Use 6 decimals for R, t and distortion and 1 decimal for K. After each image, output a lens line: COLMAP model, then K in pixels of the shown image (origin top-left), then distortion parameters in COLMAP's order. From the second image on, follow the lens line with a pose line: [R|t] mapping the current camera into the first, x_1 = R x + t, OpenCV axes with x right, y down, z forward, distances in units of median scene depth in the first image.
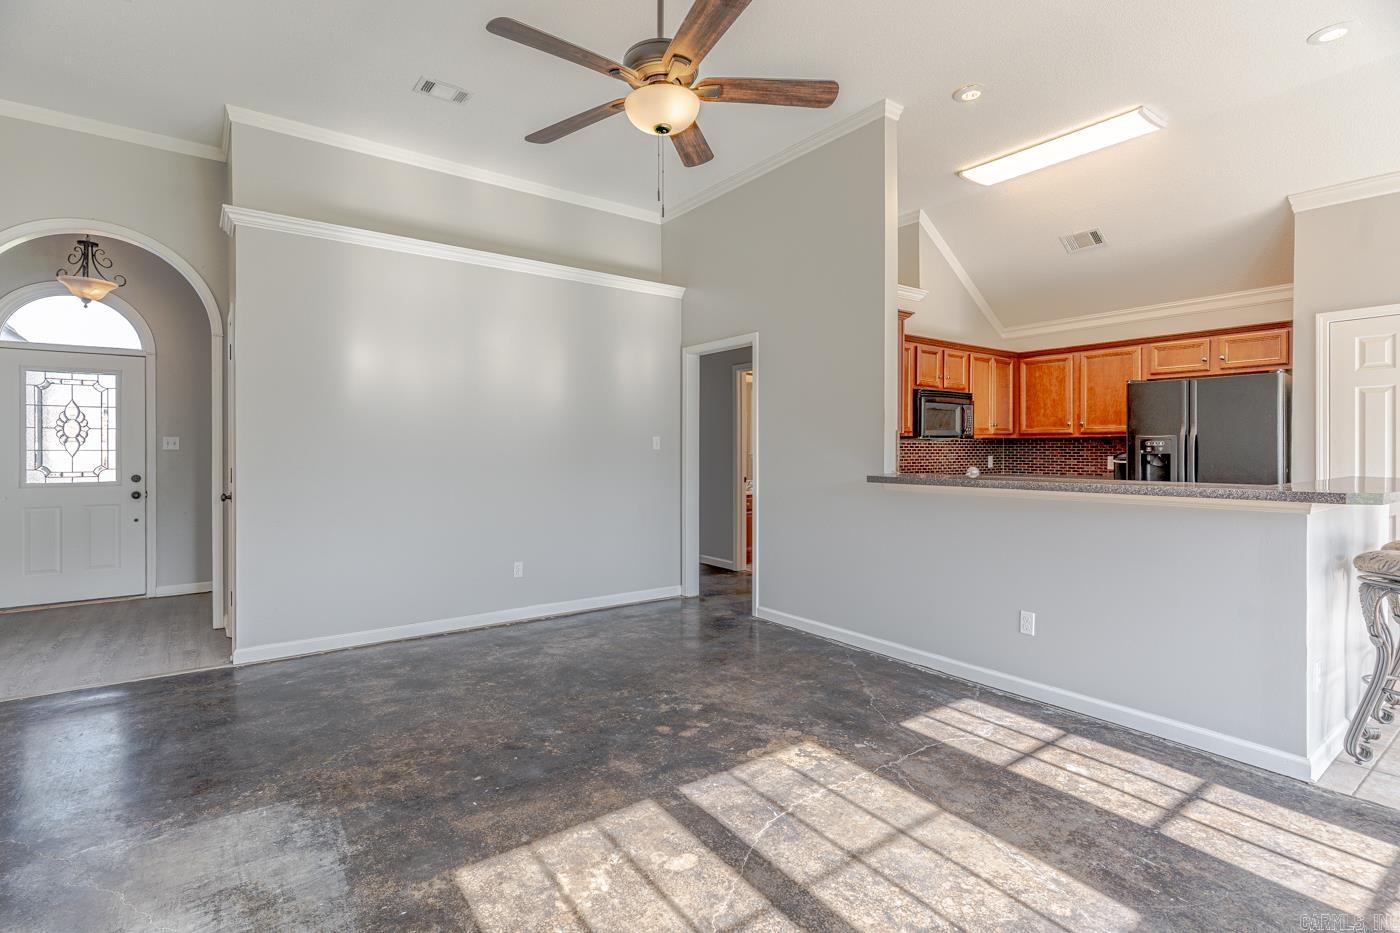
lens RADIAL K [[676.5, 0, 692.2], [0, 676.5, 457.0], [0, 0, 1]] dist [-0.002626, 0.002646]
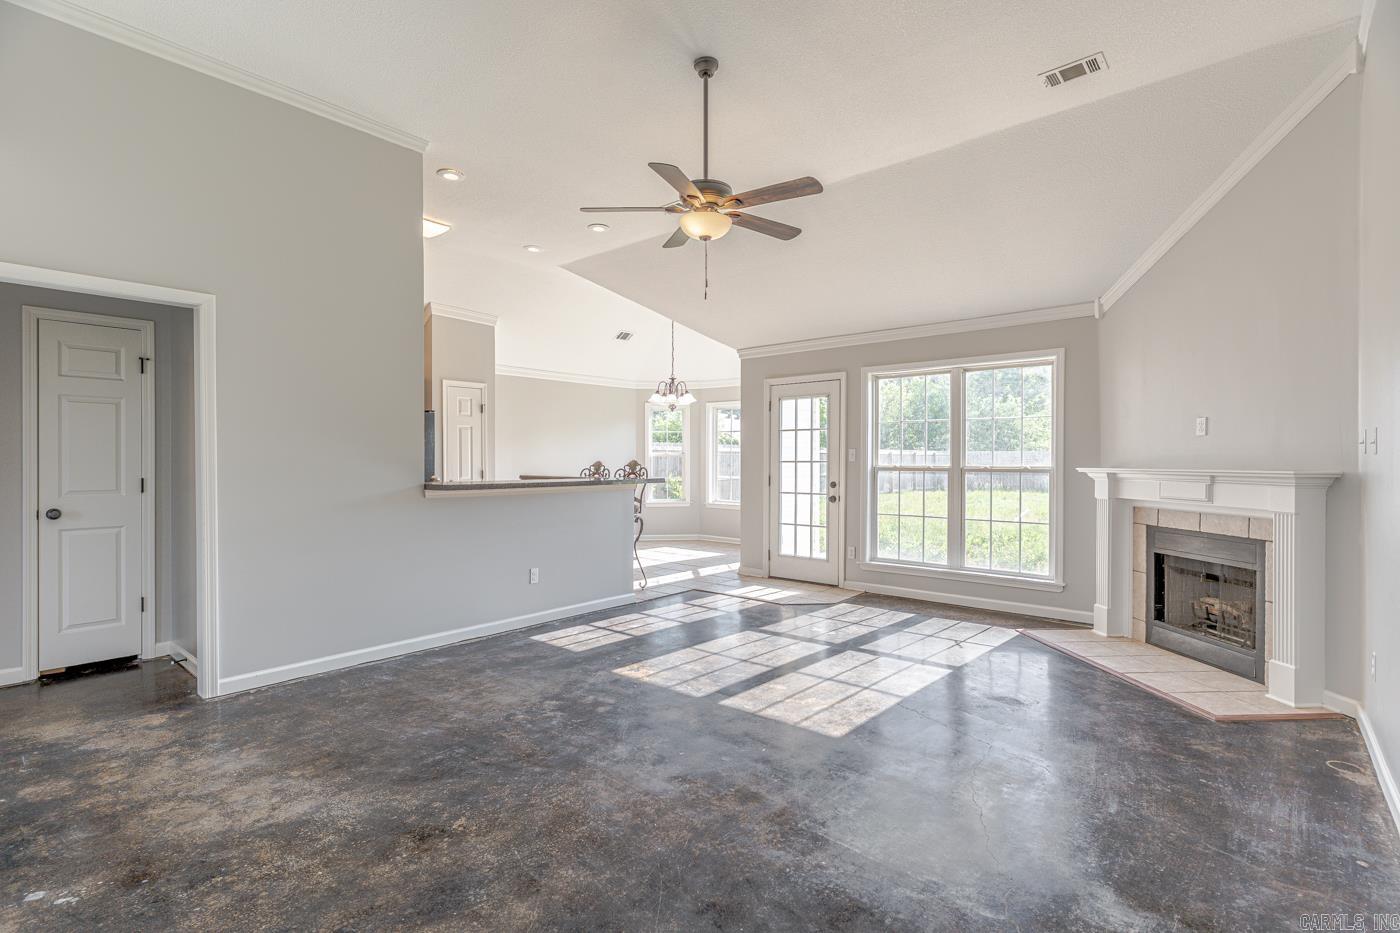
lens RADIAL K [[676.5, 0, 697.0], [0, 676.5, 467.3], [0, 0, 1]] dist [-0.002626, 0.002646]
pose [[-0.242701, -0.007861, 0.970069, -1.148263], [0.006219, 0.999934, 0.009659, -0.011675], [-0.970081, 0.008377, -0.242636, 1.093961]]
